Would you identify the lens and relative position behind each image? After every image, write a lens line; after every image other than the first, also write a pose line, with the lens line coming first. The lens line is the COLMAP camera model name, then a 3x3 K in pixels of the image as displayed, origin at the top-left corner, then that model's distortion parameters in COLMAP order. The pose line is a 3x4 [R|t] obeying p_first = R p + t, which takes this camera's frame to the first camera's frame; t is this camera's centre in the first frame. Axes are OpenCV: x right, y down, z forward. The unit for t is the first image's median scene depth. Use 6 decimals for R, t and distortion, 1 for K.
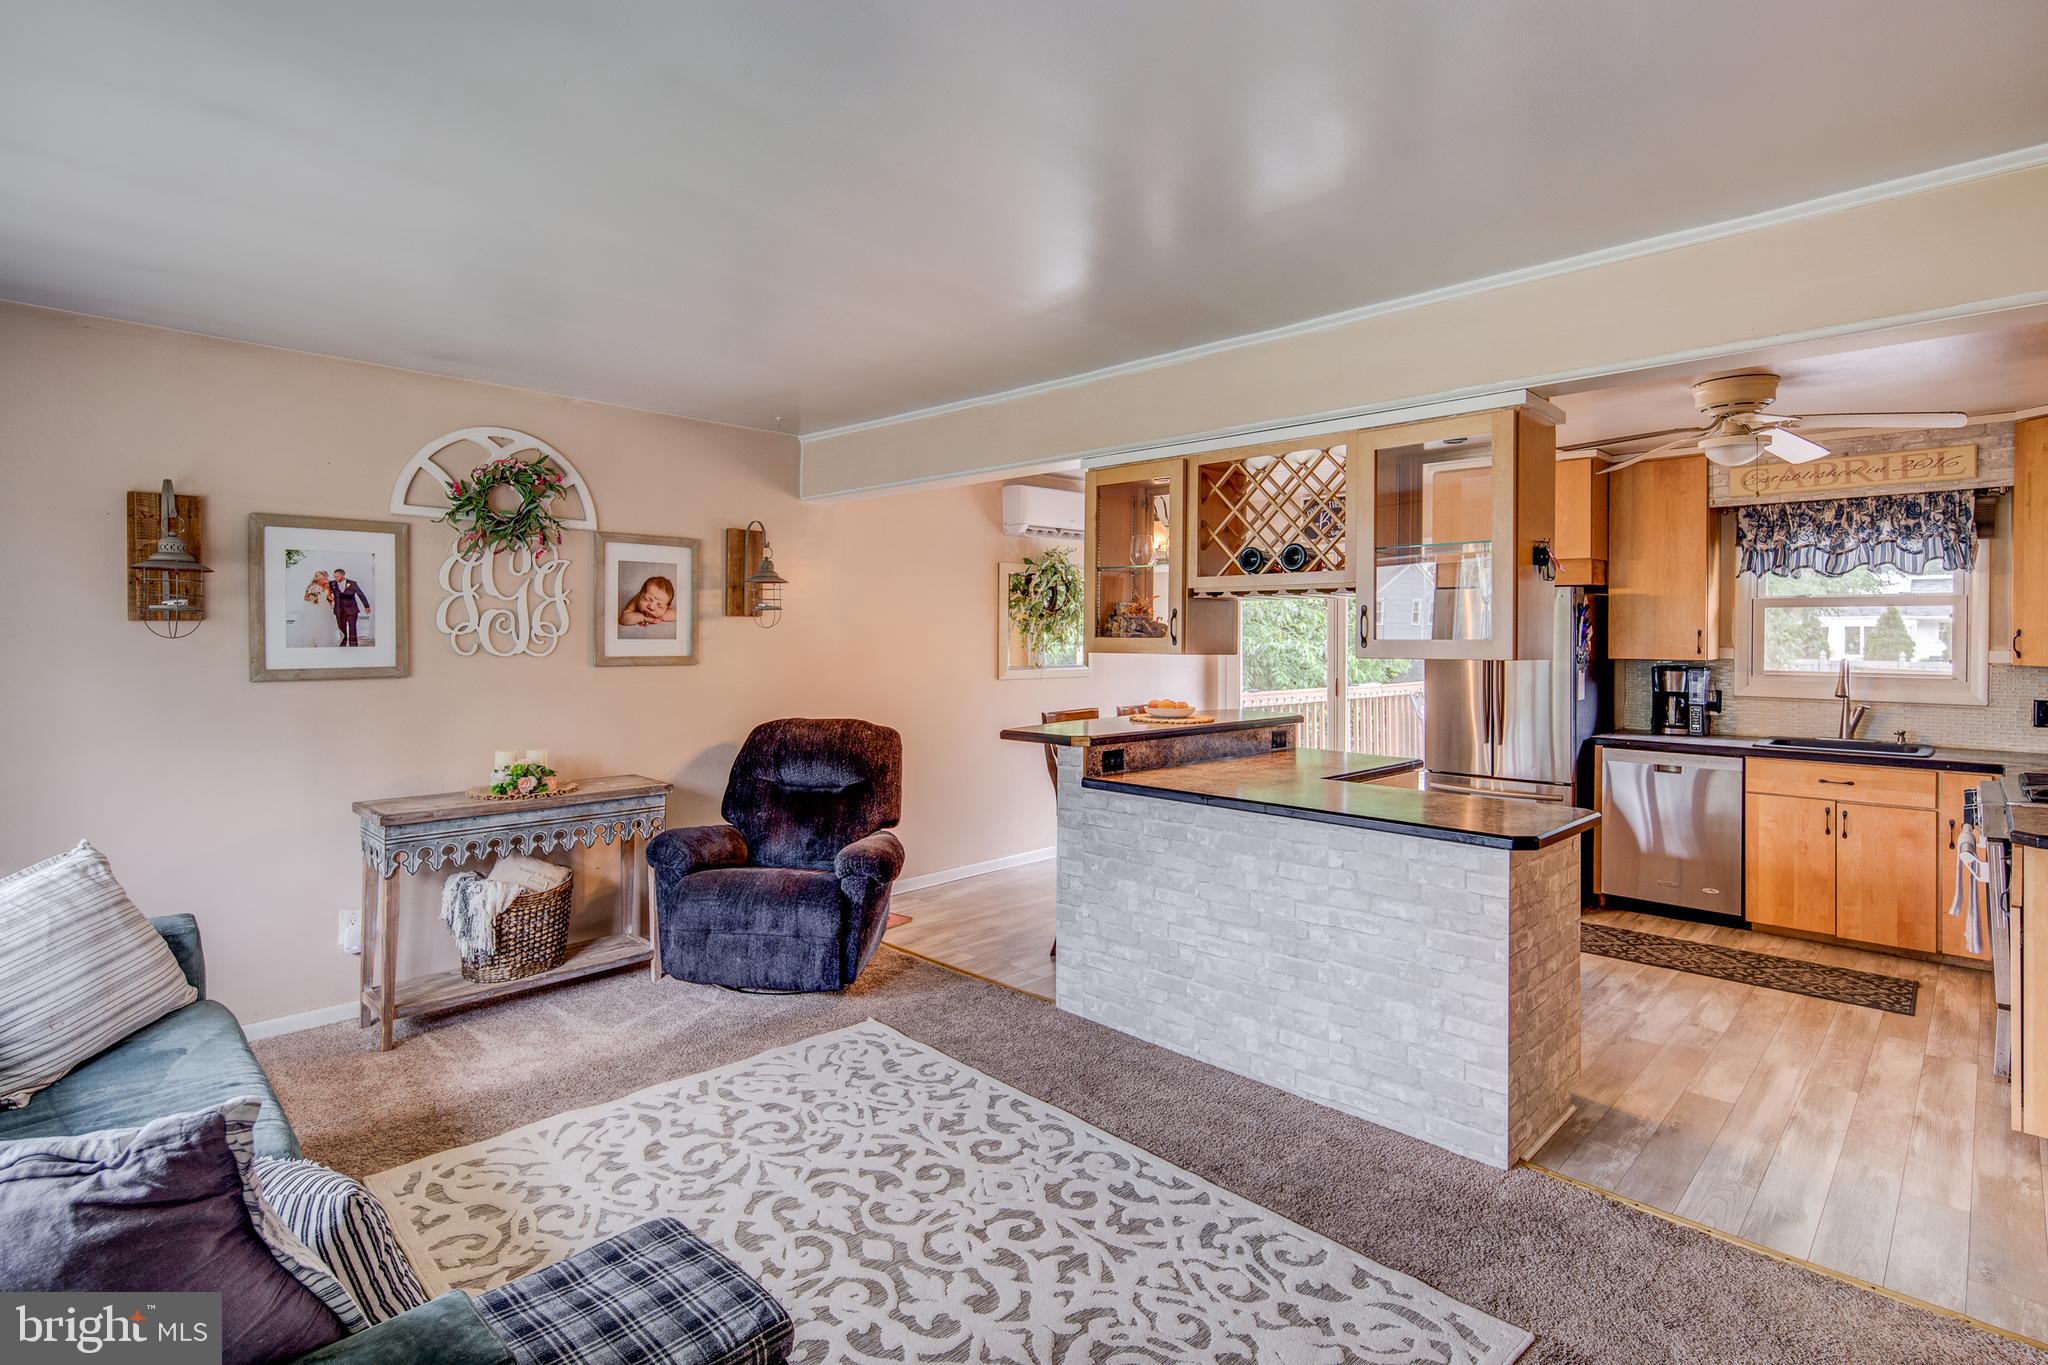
lens RADIAL K [[997.1, 0, 1023.5], [0, 997.1, 628.3], [0, 0, 1]] dist [0.005875, -0.001495]
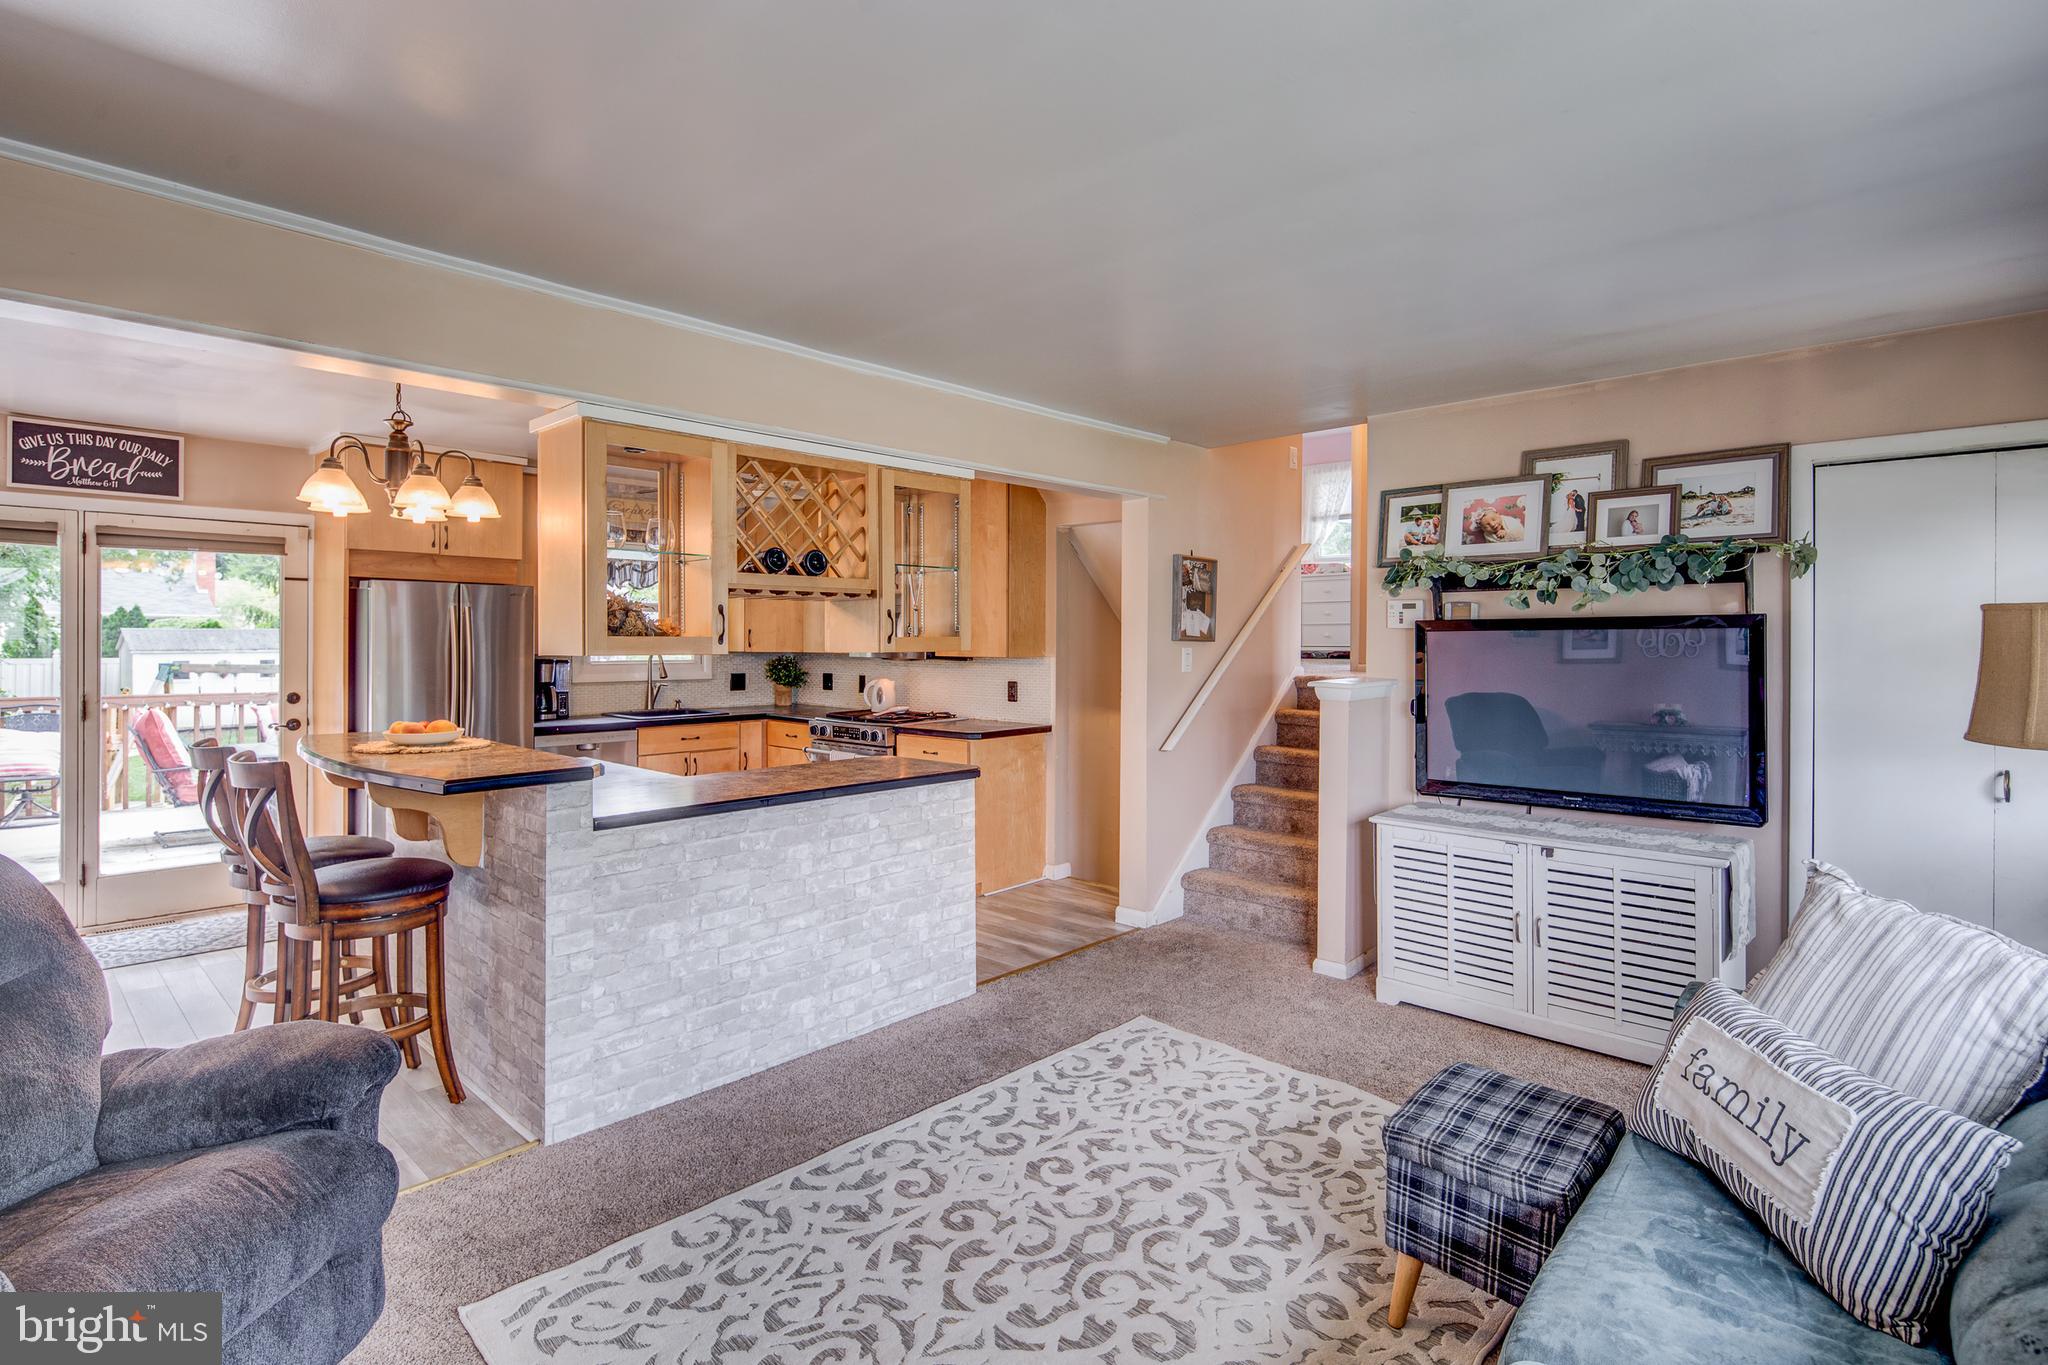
lens RADIAL K [[1013.2, 0, 1020.4], [0, 1013.2, 629.4], [0, 0, 1]] dist [0.004314, -0.000540]
pose [[-0.023682, 0.003237, 0.999714, -0.967122], [-0.008183, 0.999961, -0.003432, 0.004934], [-0.999686, -0.008262, -0.023654, 0.914629]]
